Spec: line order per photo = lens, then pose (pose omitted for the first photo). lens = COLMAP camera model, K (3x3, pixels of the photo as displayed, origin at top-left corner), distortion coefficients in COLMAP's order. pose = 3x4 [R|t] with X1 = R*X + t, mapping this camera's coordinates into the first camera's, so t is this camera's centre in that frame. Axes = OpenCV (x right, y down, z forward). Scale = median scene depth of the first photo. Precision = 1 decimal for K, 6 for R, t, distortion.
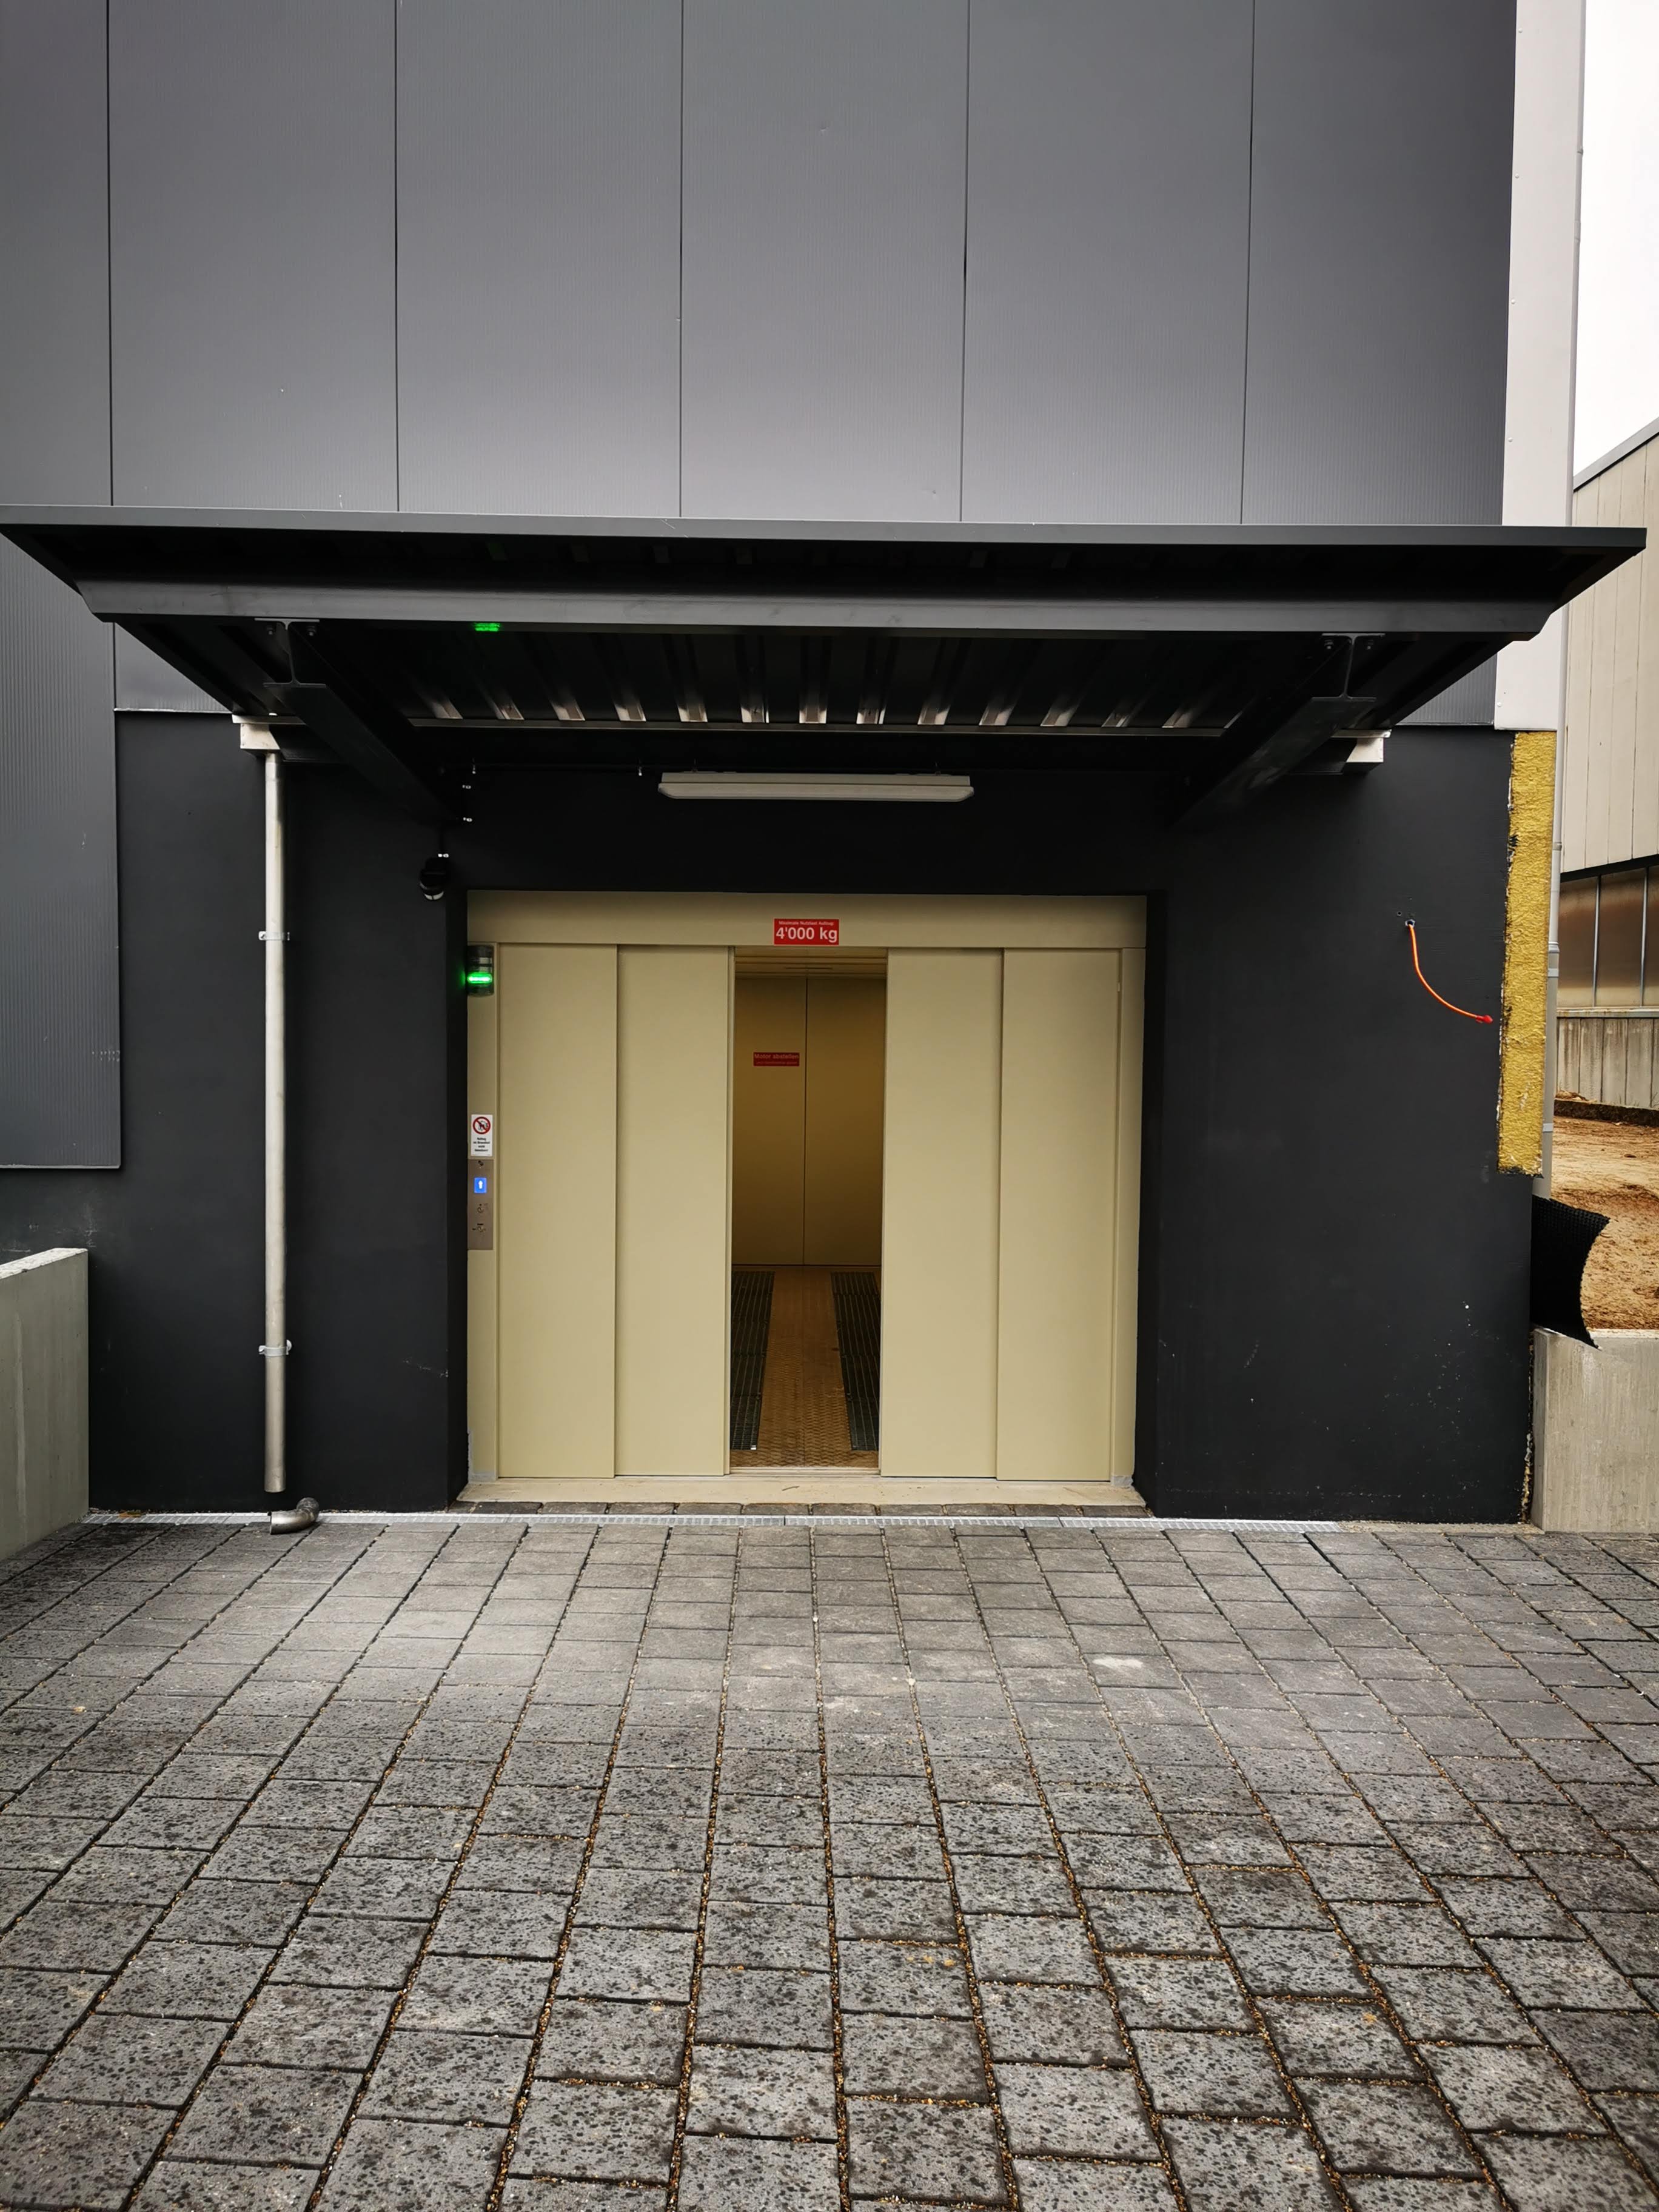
lens RADIAL K [[1710.6, 0, 785.5], [0, 1710.6, 1110.0], [0, 0, 1]] dist [0.050665, -0.003601]
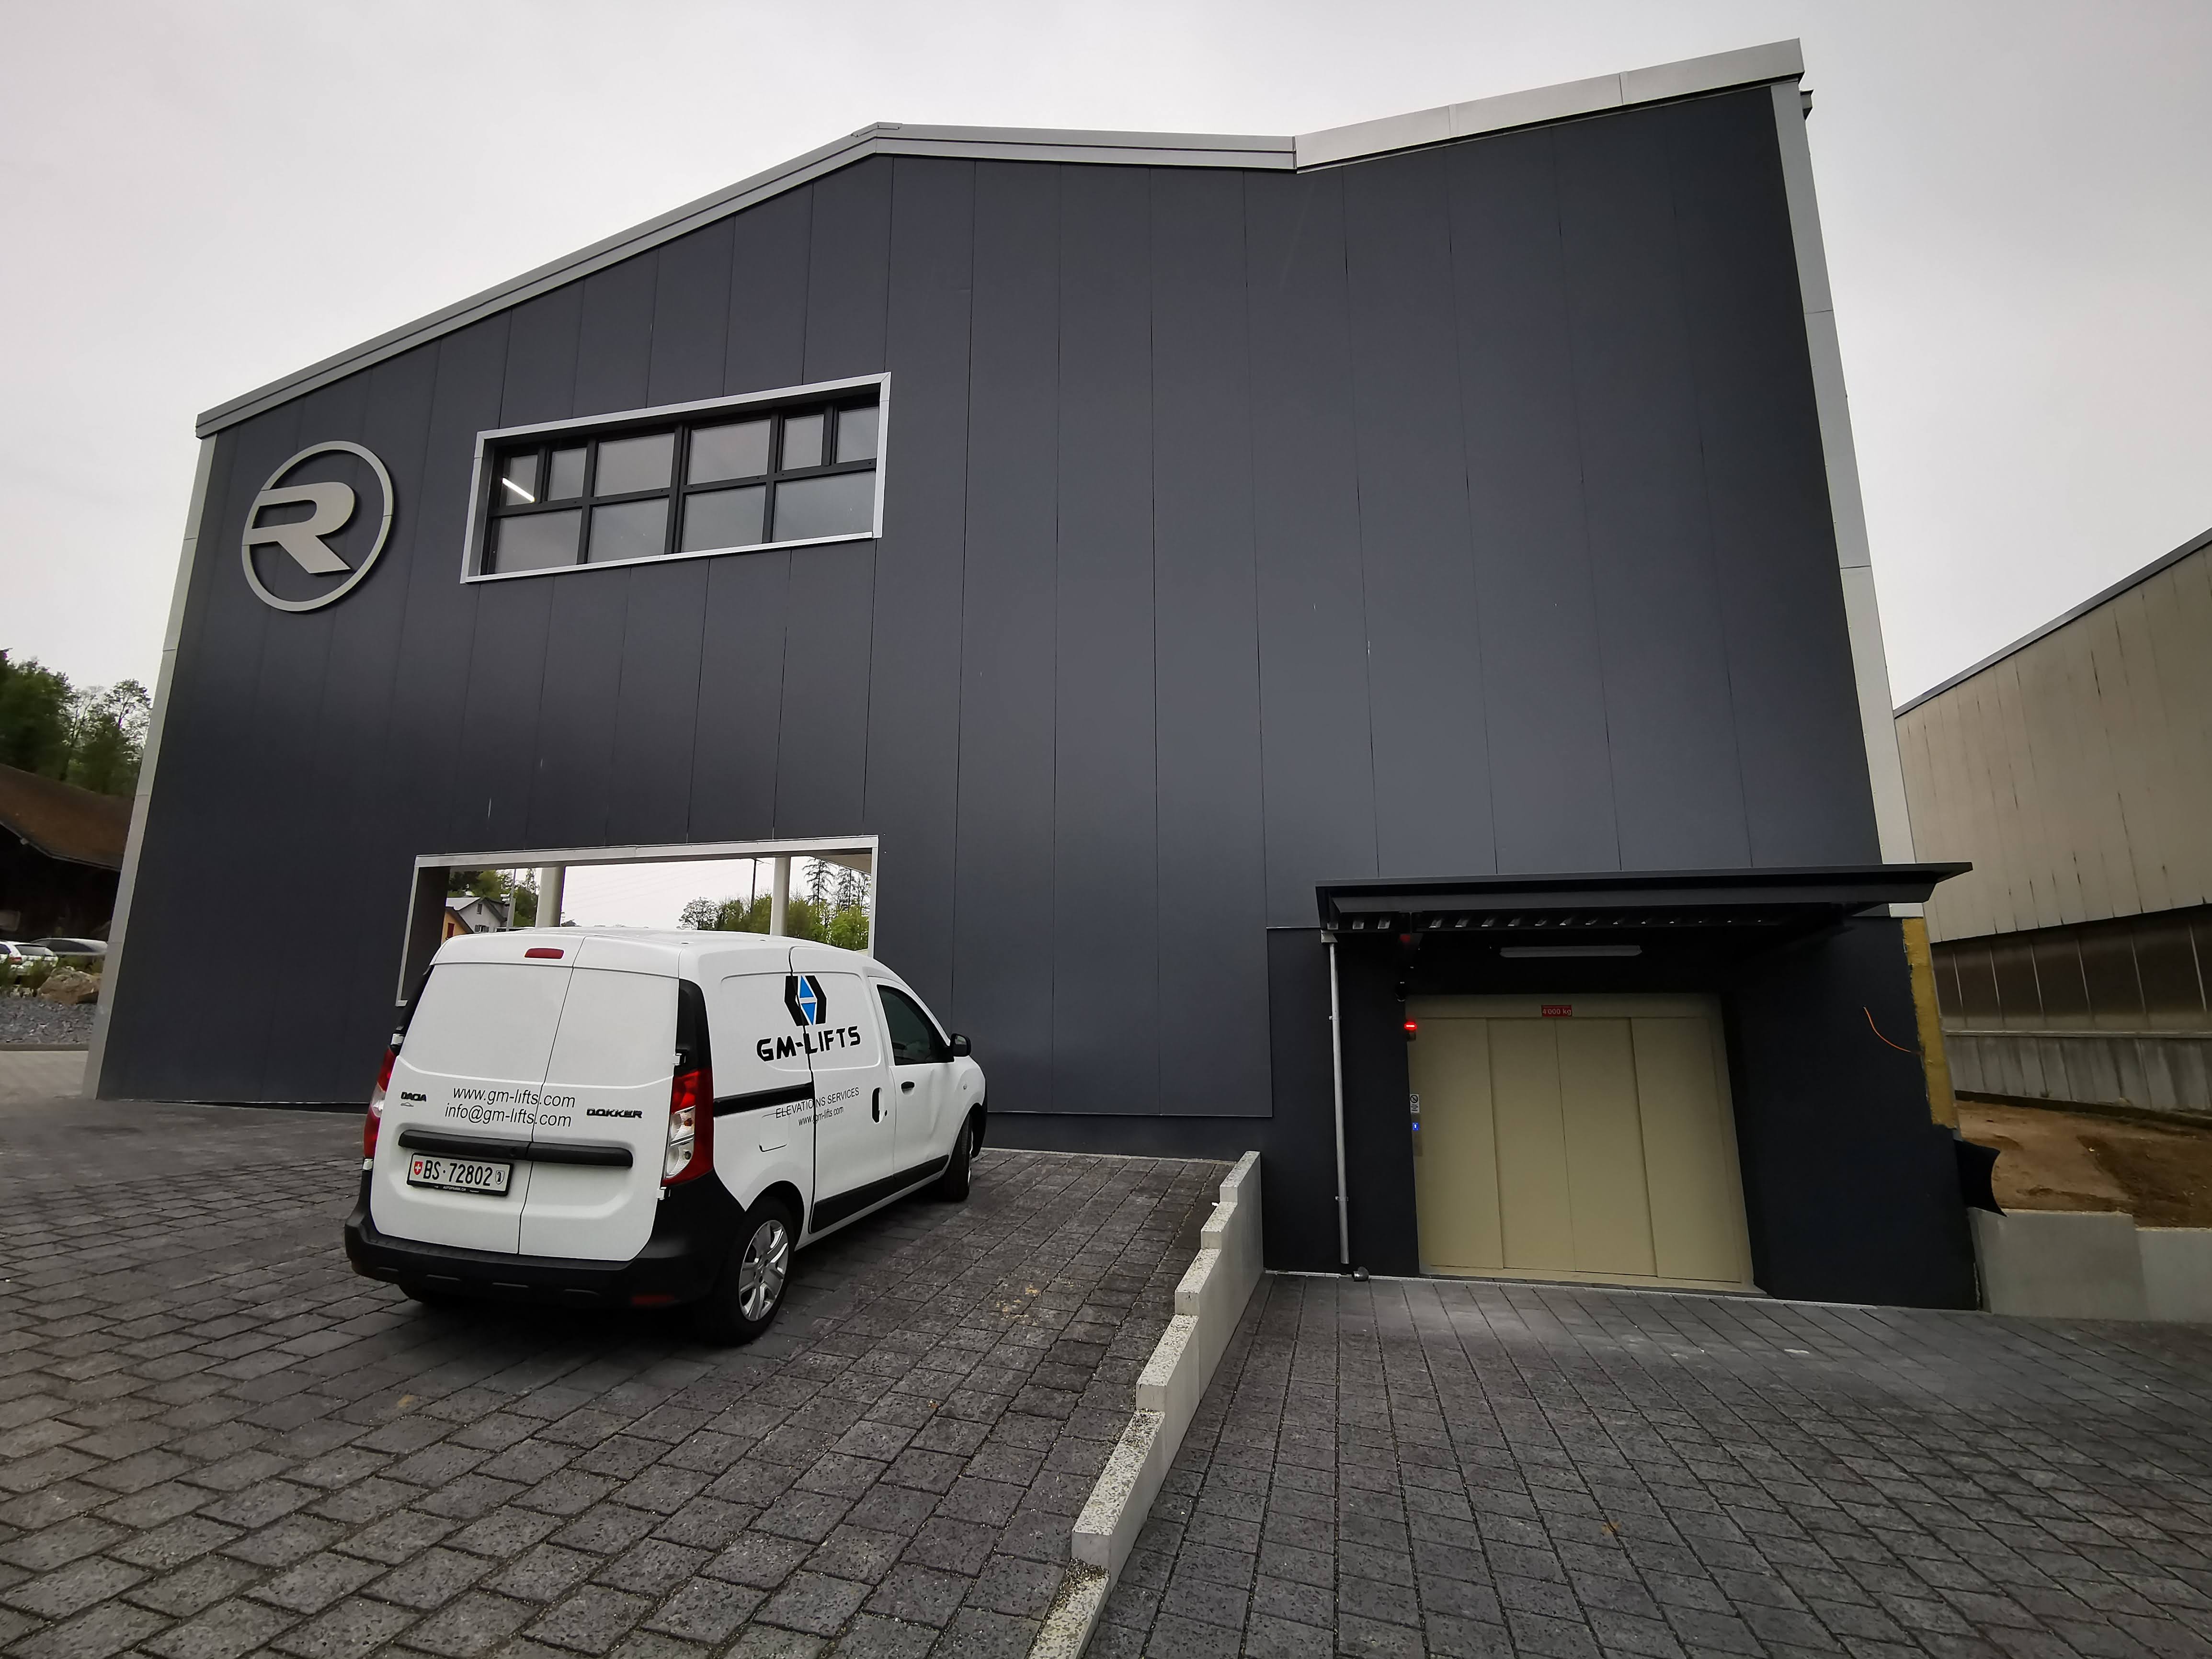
lens RADIAL K [[1011.9, 0, 1097.1], [0, 1011.9, 832.8], [0, 0, 1]] dist [0.003747, -0.000992]
pose [[0.974012, -0.047727, -0.221409, -0.293185], [-0.006531, 0.971222, -0.238088, -0.012025], [0.226401, 0.233347, 0.945670, -0.489320]]
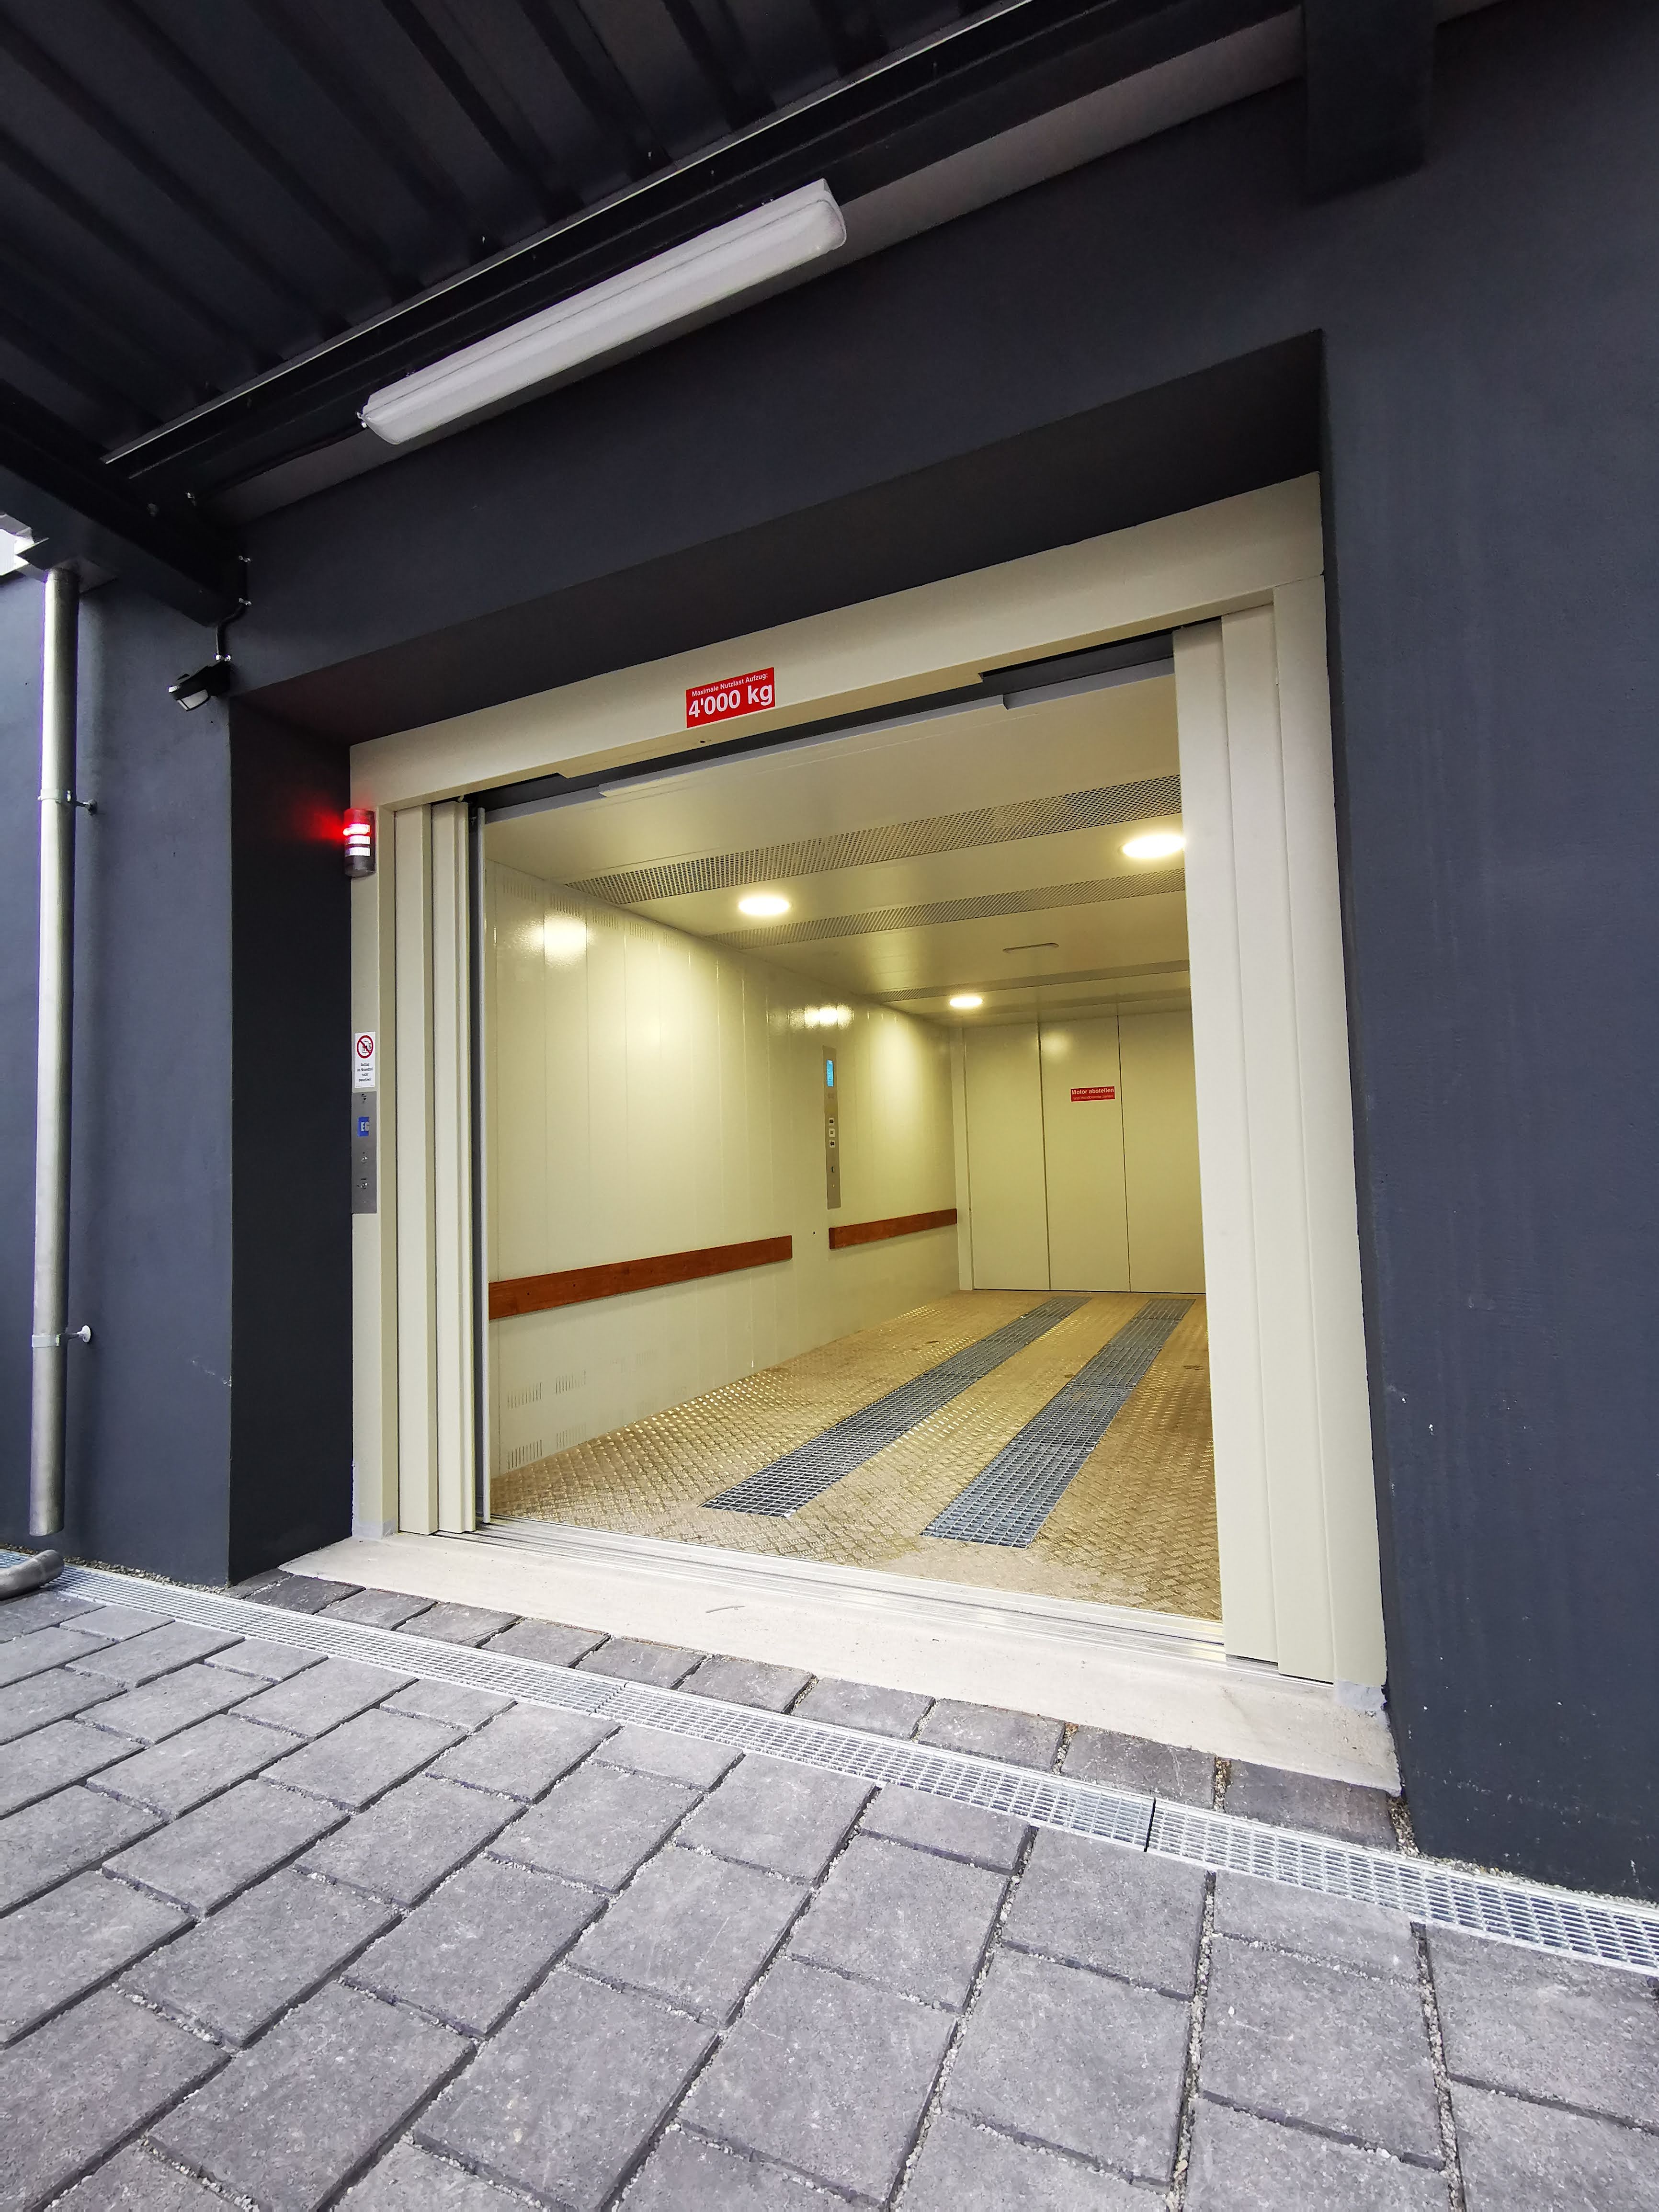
lens RADIAL K [[1011.9, 0, 827.3], [0, 1011.9, 1107.8], [0, 0, 1]] dist [0.003747, -0.000992]
pose [[0.912719, -0.060074, -0.404148, 0.198649], [0.015968, 0.993621, -0.111633, 0.094436], [0.408276, 0.095436, 0.907856, 0.727440]]
